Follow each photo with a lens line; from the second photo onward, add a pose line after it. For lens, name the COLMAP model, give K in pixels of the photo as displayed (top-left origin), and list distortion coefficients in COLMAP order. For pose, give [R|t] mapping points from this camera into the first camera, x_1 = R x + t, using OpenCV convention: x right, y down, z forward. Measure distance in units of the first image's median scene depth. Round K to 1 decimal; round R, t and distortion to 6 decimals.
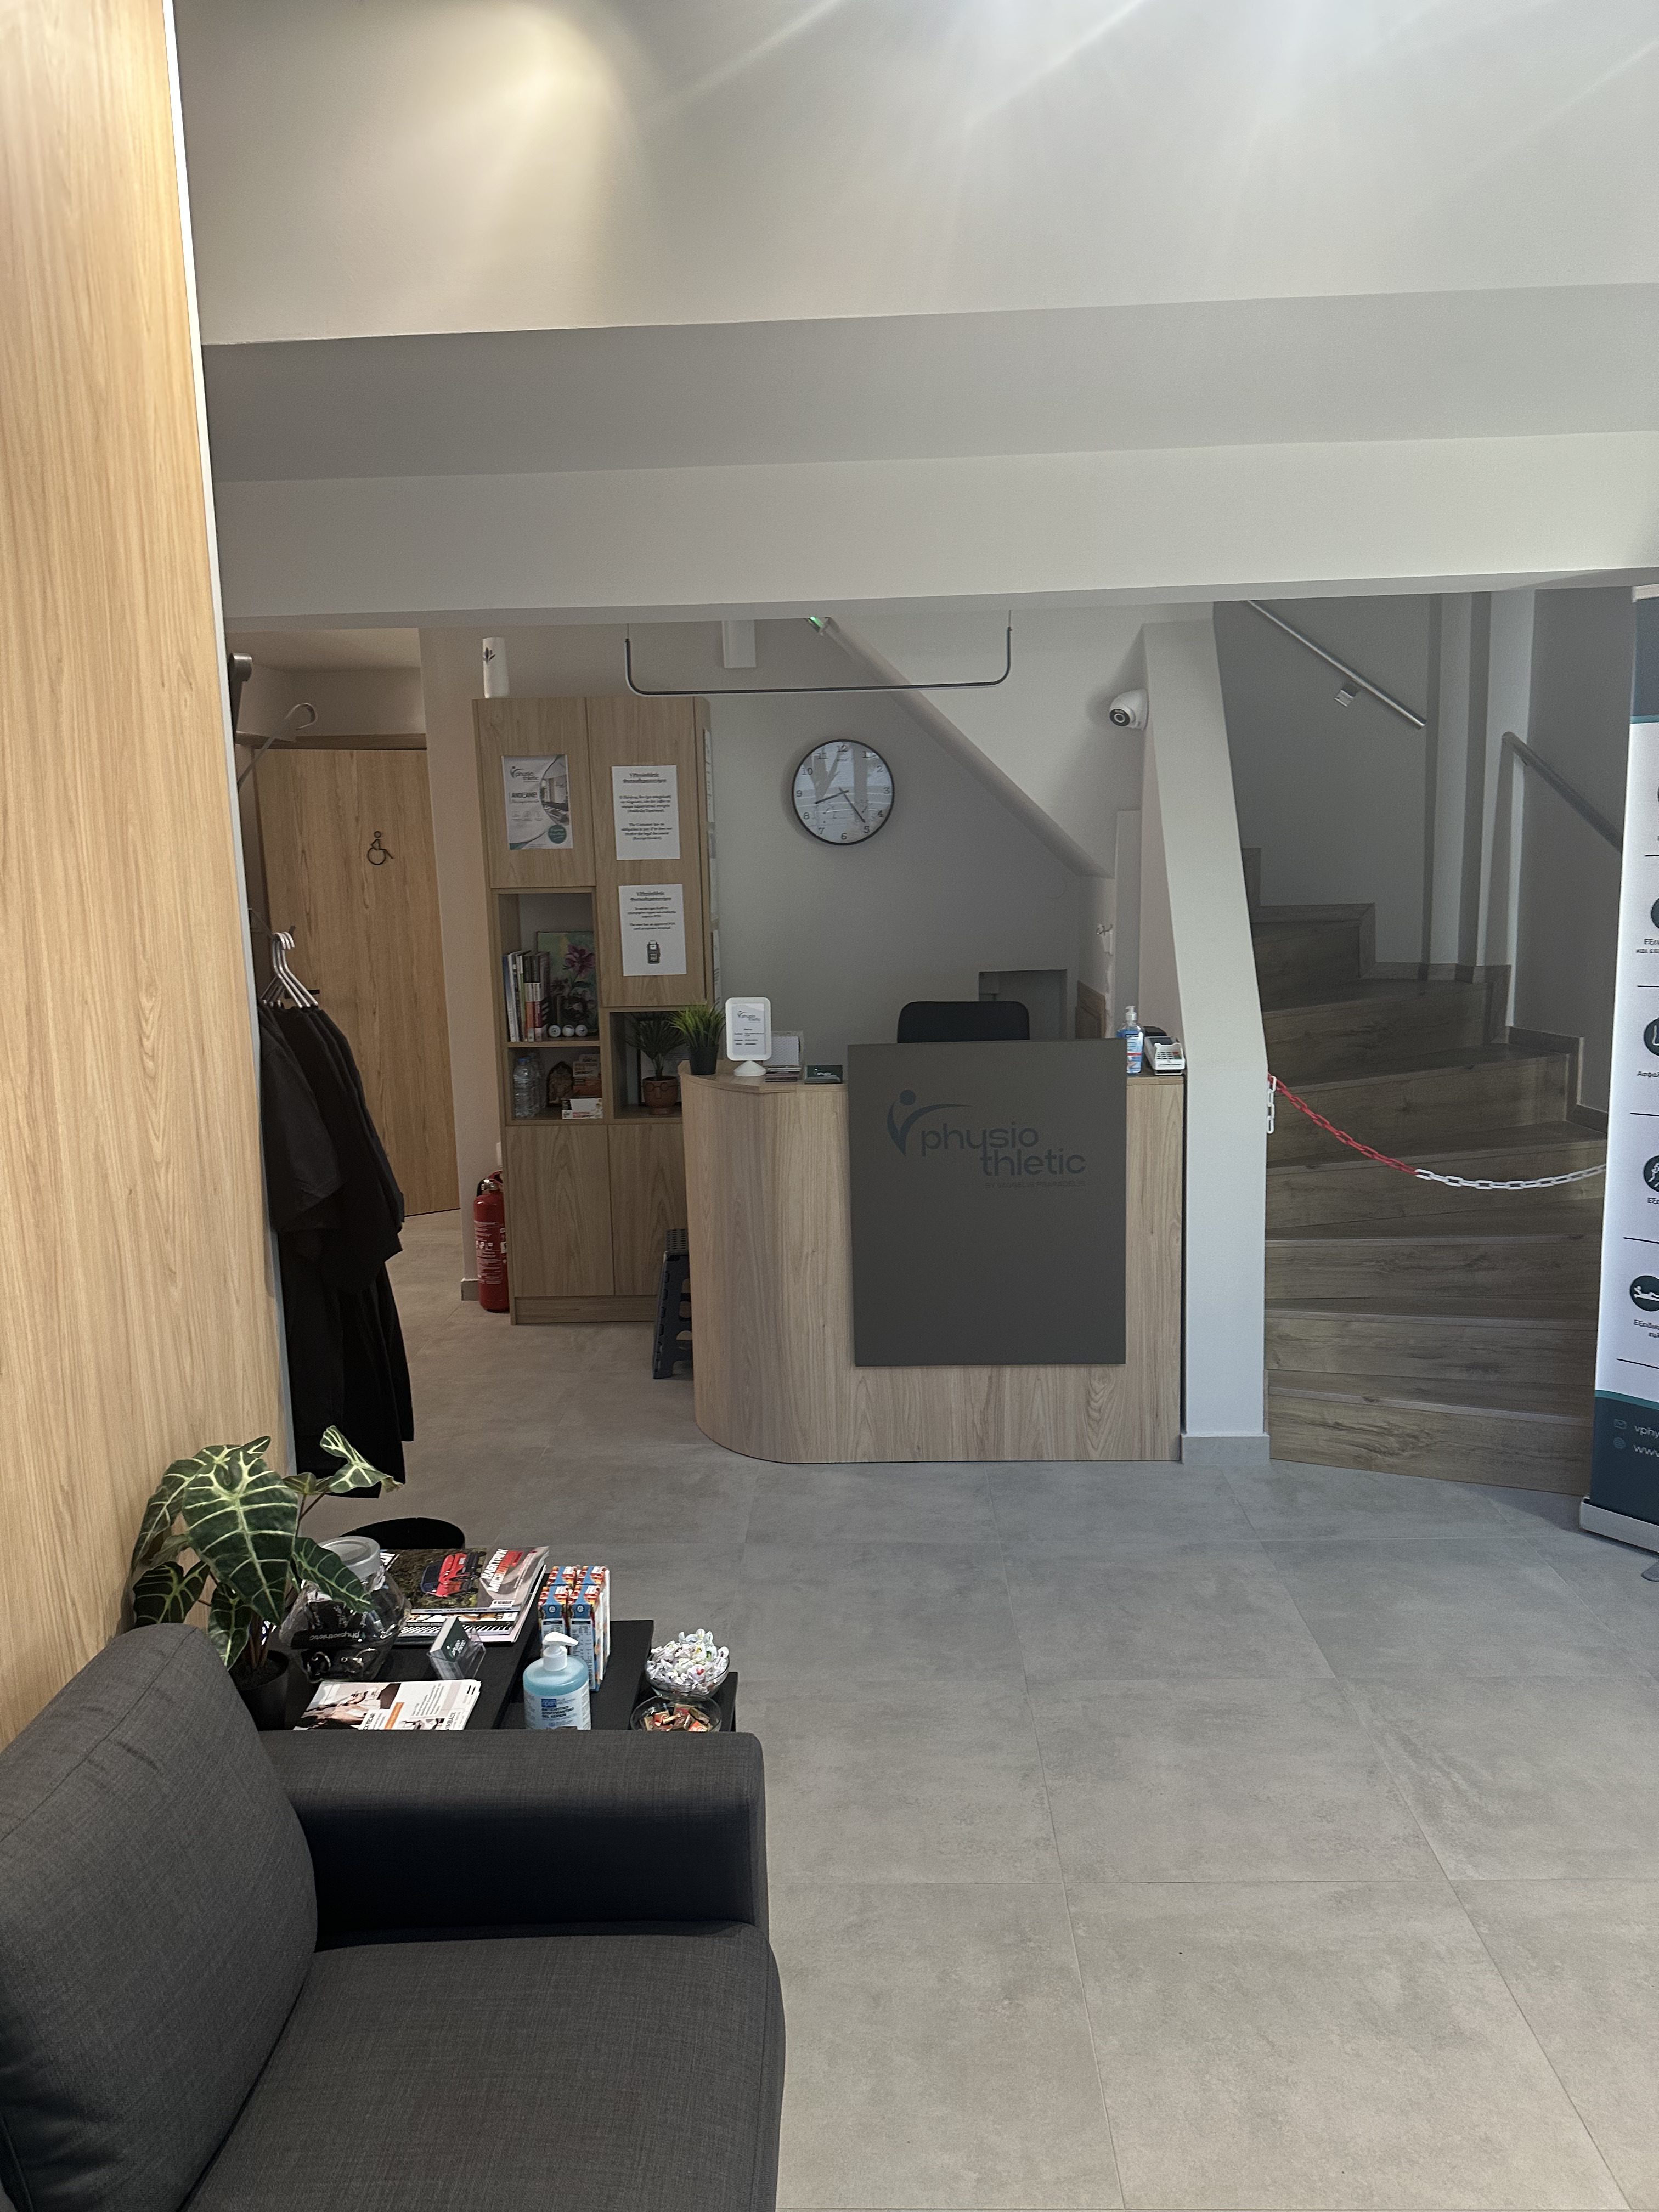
lens RADIAL K [[1560.4, 0, 759.7], [0, 1560.4, 1056.4], [0, 0, 1]] dist [0.007337, 0.002364]
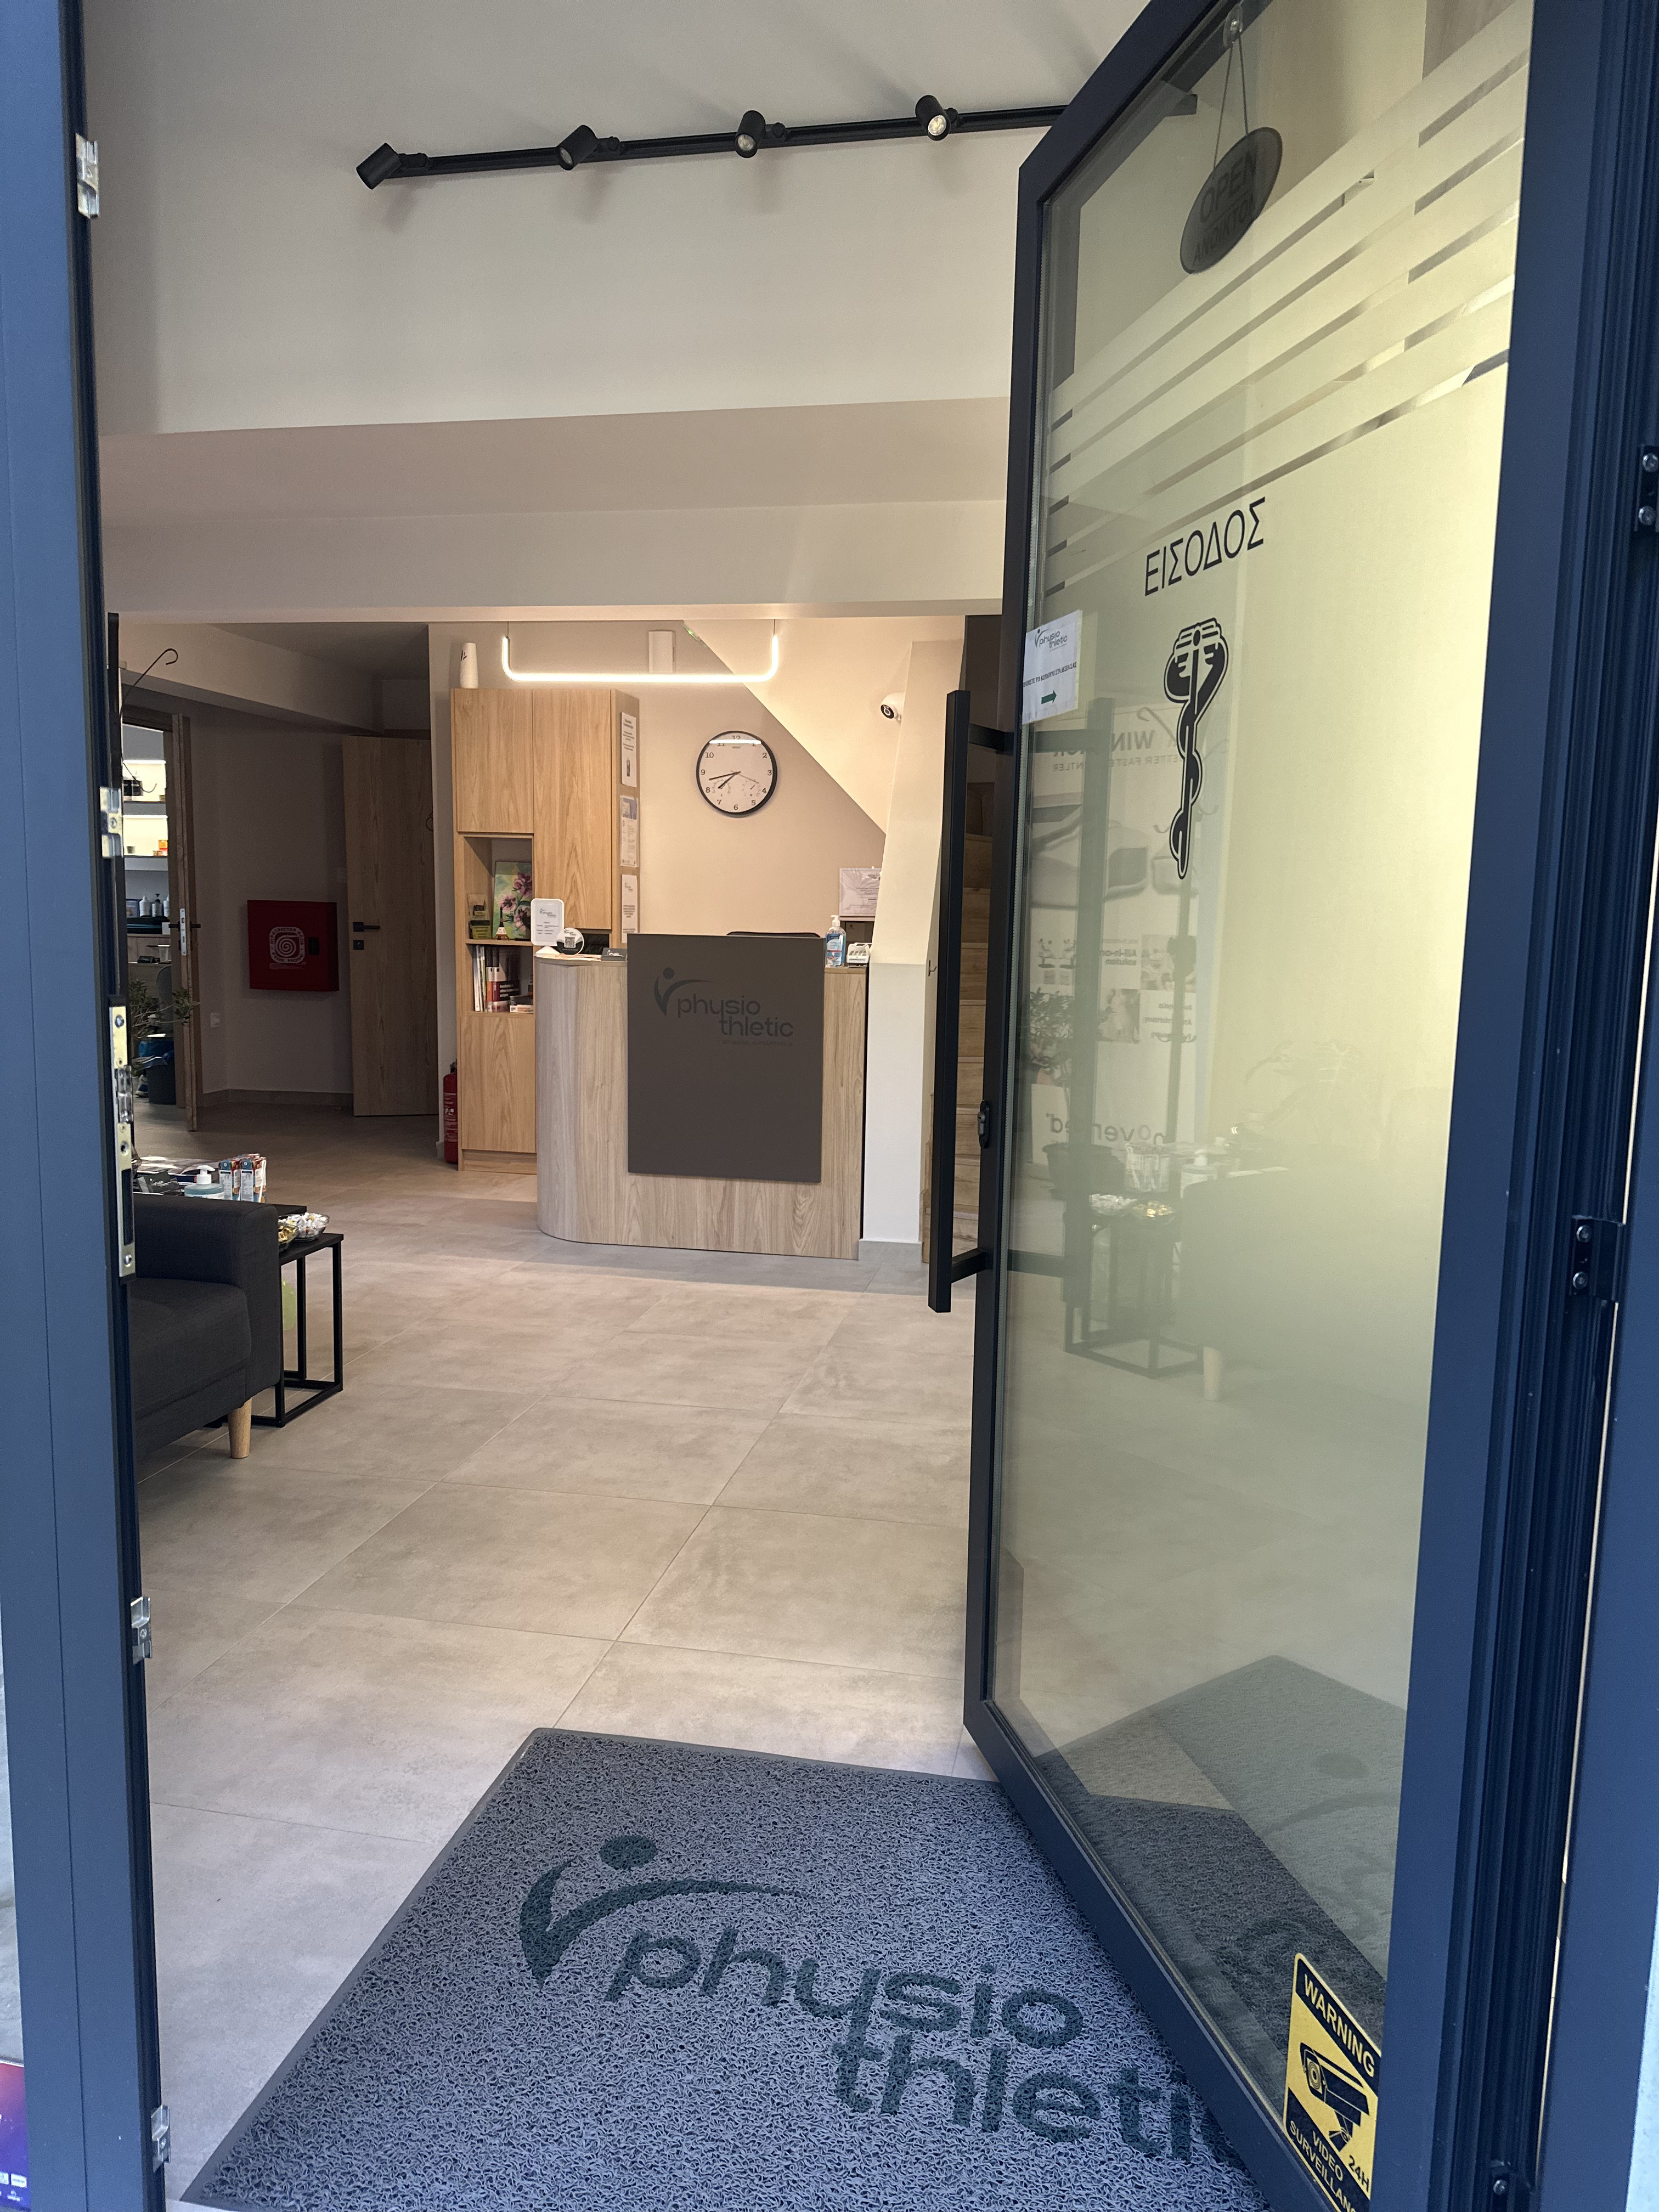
lens RADIAL K [[1568.6, 0, 829.5], [0, 1568.6, 1106.0], [0, 0, 1]] dist [-0.000649, -0.002966]
pose [[0.989864, 0.067895, -0.124736, 0.579134], [-0.068870, 0.997619, -0.003514, 0.192547], [0.124201, 0.012069, 0.992184, -0.485731]]
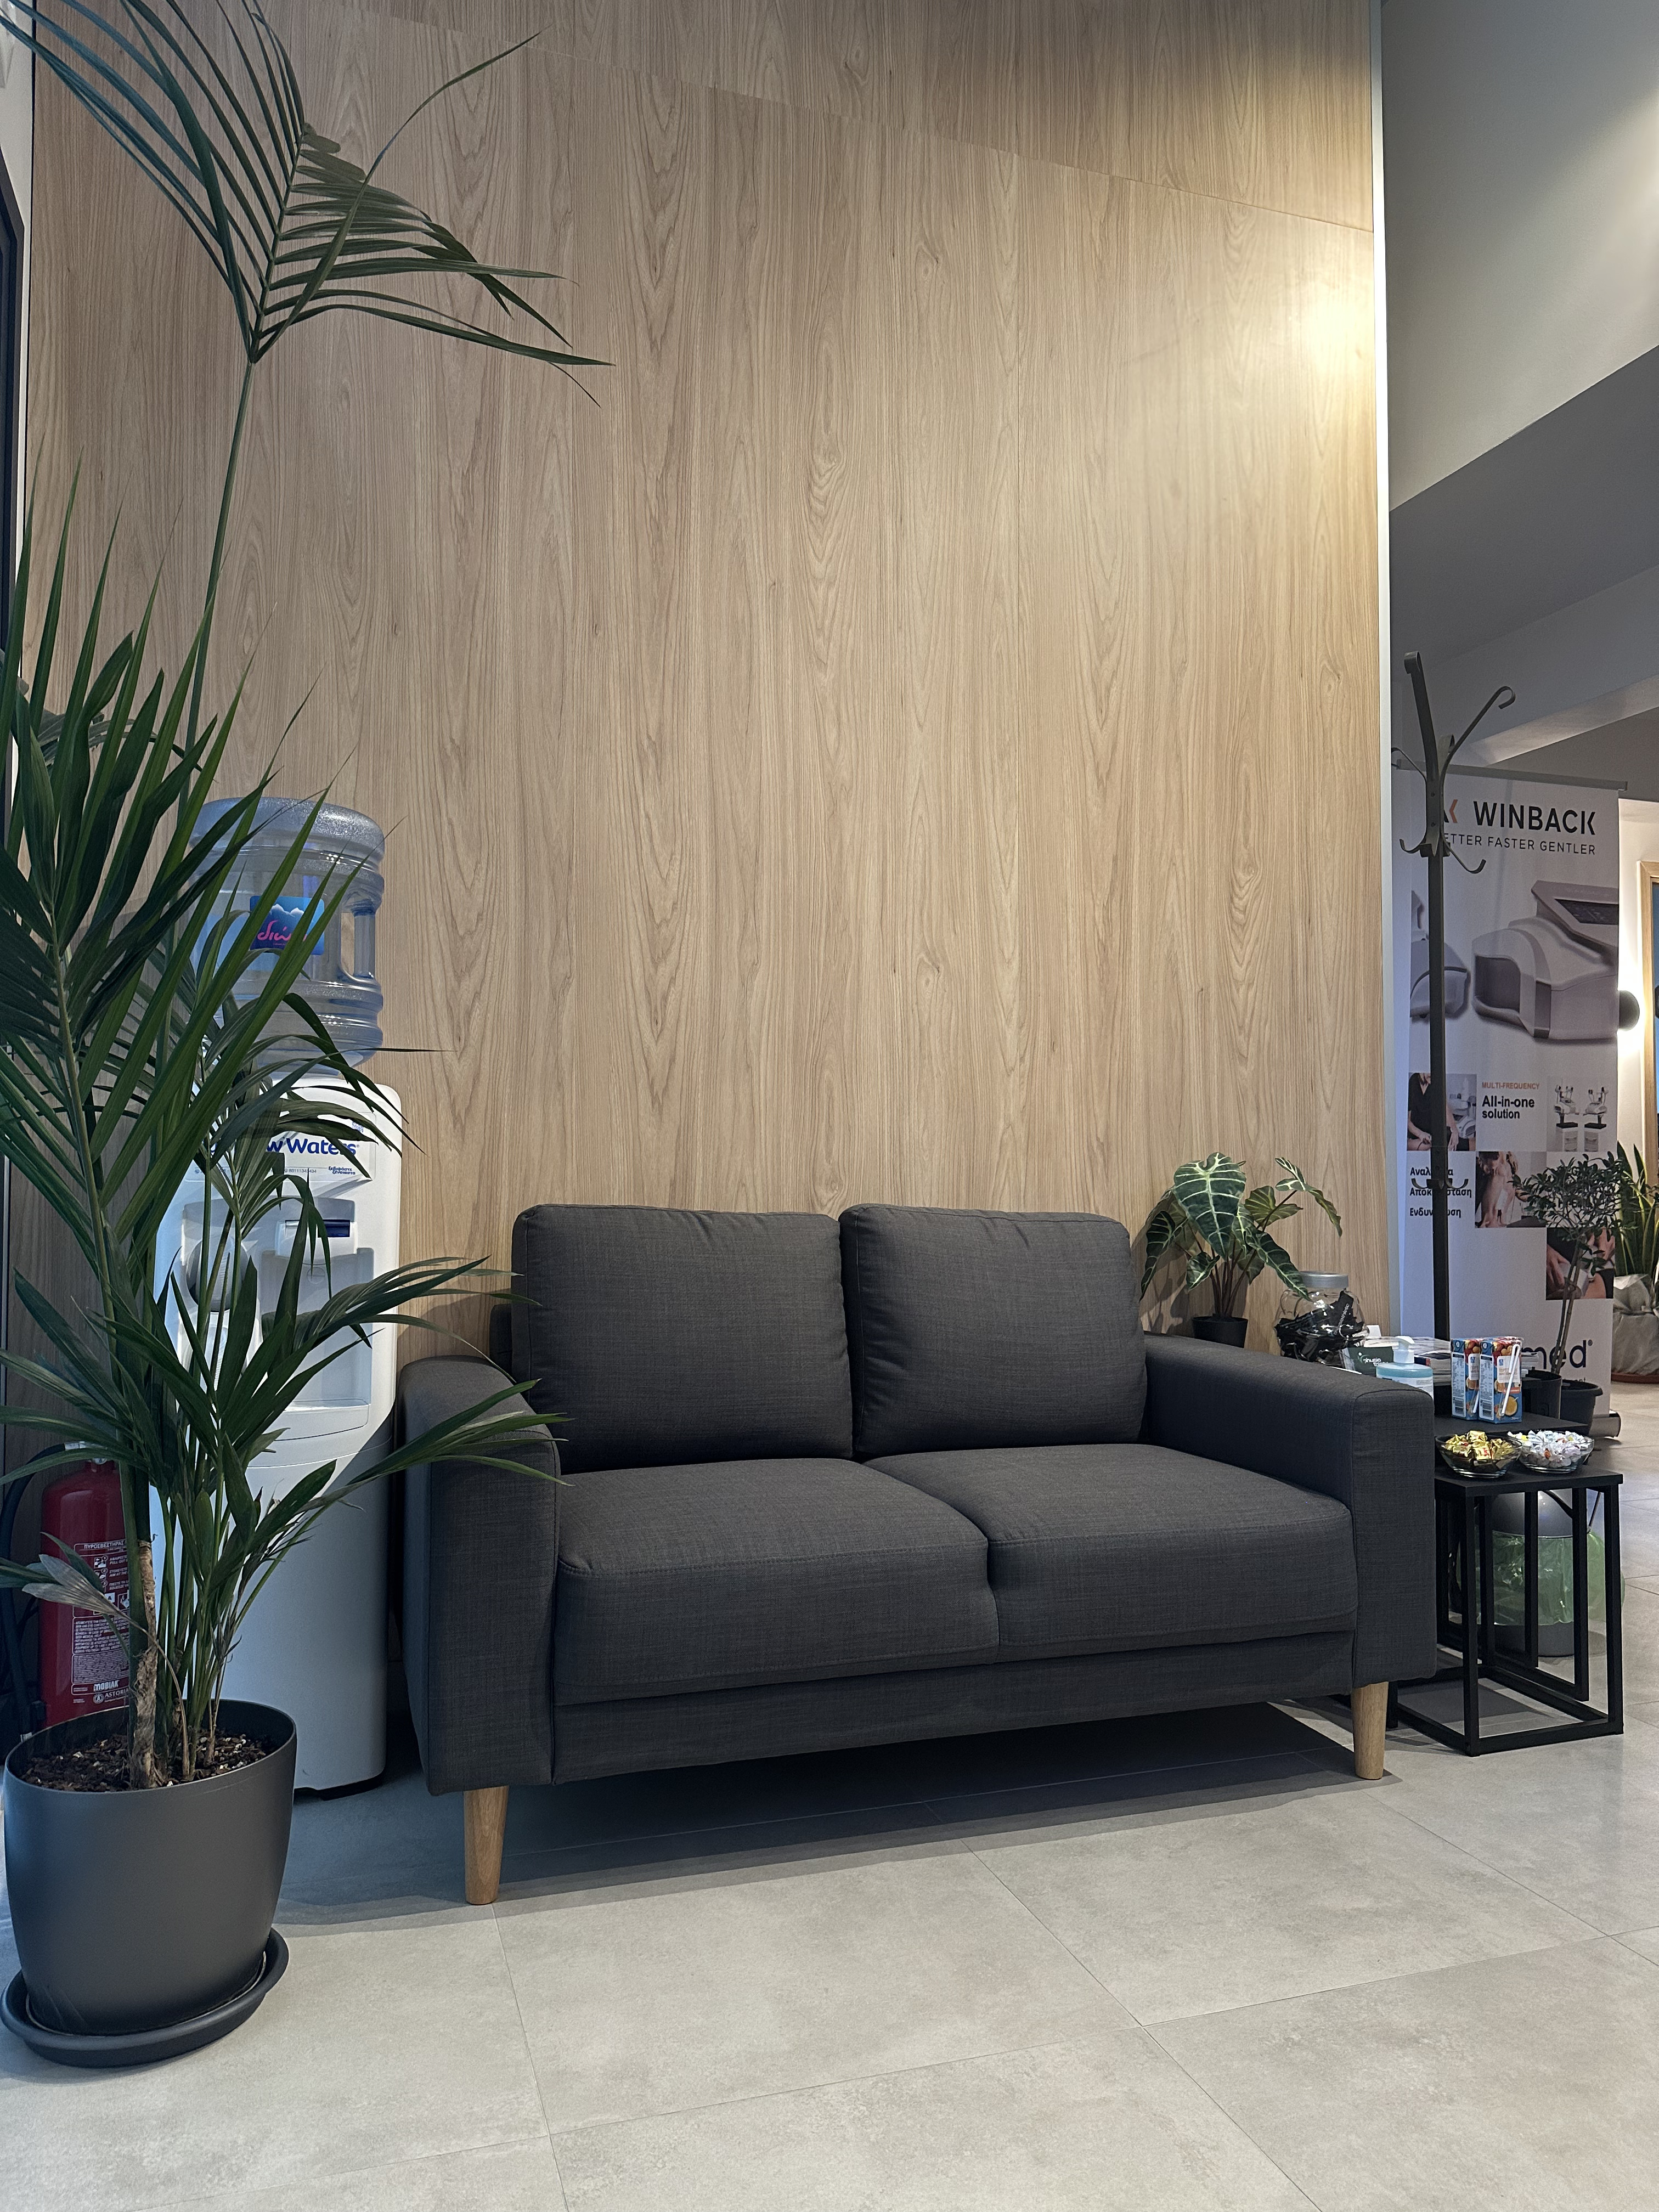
lens RADIAL K [[1568.6, 0, 829.5], [0, 1568.6, 1106.0], [0, 0, 1]] dist [-0.000649, -0.002966]
pose [[0.363366, -0.004657, -0.931635, 0.636364], [-0.135424, 0.989102, -0.057764, 0.237547], [0.921751, 0.147155, 0.358775, 0.081854]]
